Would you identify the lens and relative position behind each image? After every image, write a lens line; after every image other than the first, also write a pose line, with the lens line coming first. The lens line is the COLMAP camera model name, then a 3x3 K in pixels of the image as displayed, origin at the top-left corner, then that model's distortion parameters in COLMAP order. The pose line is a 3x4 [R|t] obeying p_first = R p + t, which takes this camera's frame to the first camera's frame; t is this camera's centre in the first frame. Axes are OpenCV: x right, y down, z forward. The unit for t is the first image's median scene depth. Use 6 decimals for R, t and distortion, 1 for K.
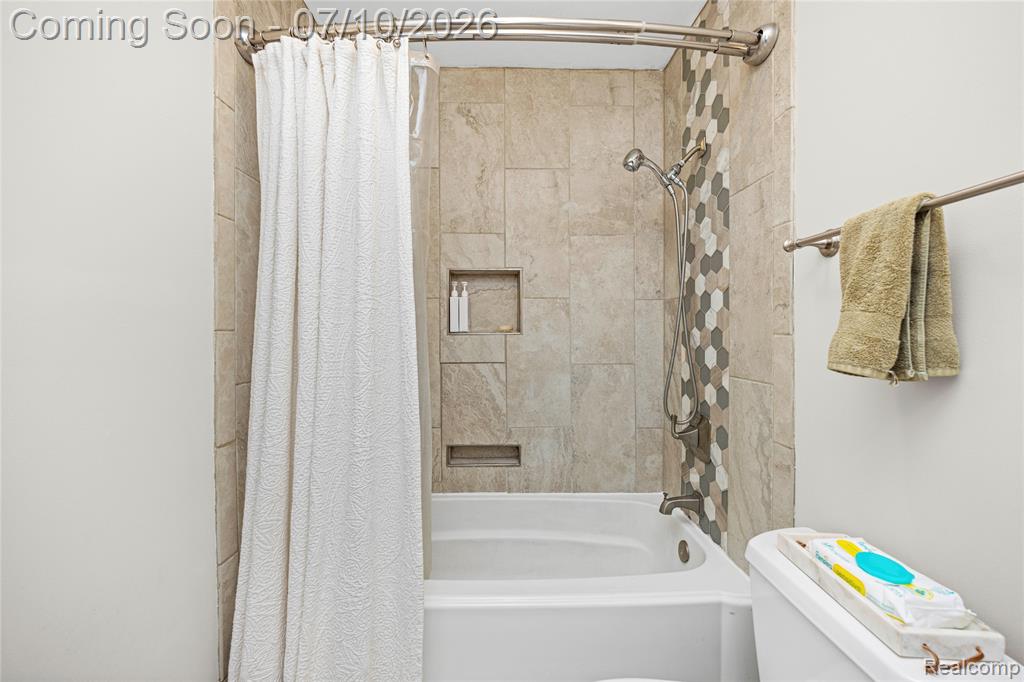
lens RADIAL K [[411.2, 0, 514.1], [0, 411.2, 326.2], [0, 0, 1]] dist [0.016561, -0.006992]
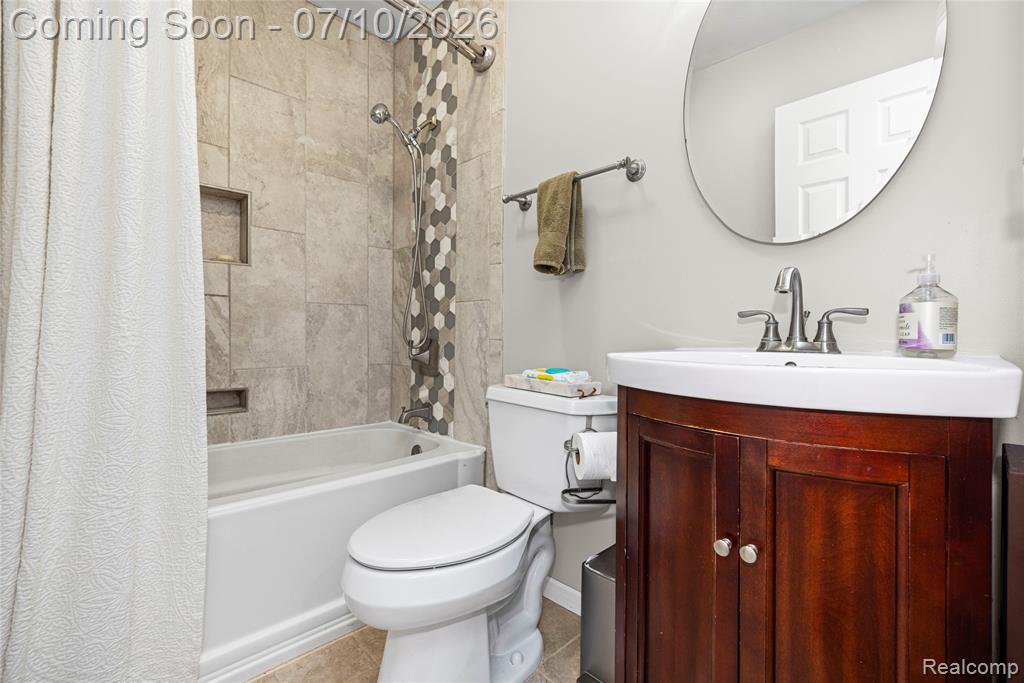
lens RADIAL K [[460.3, 0, 512.0], [0, 460.3, 341.5], [0, 0, 1]] dist [0.000264, -0.000544]
pose [[0.725539, 0.005432, 0.688160, -0.296333], [-0.011853, 0.999919, 0.004604, 0.199416], [-0.688079, -0.011497, 0.725545, -0.151368]]
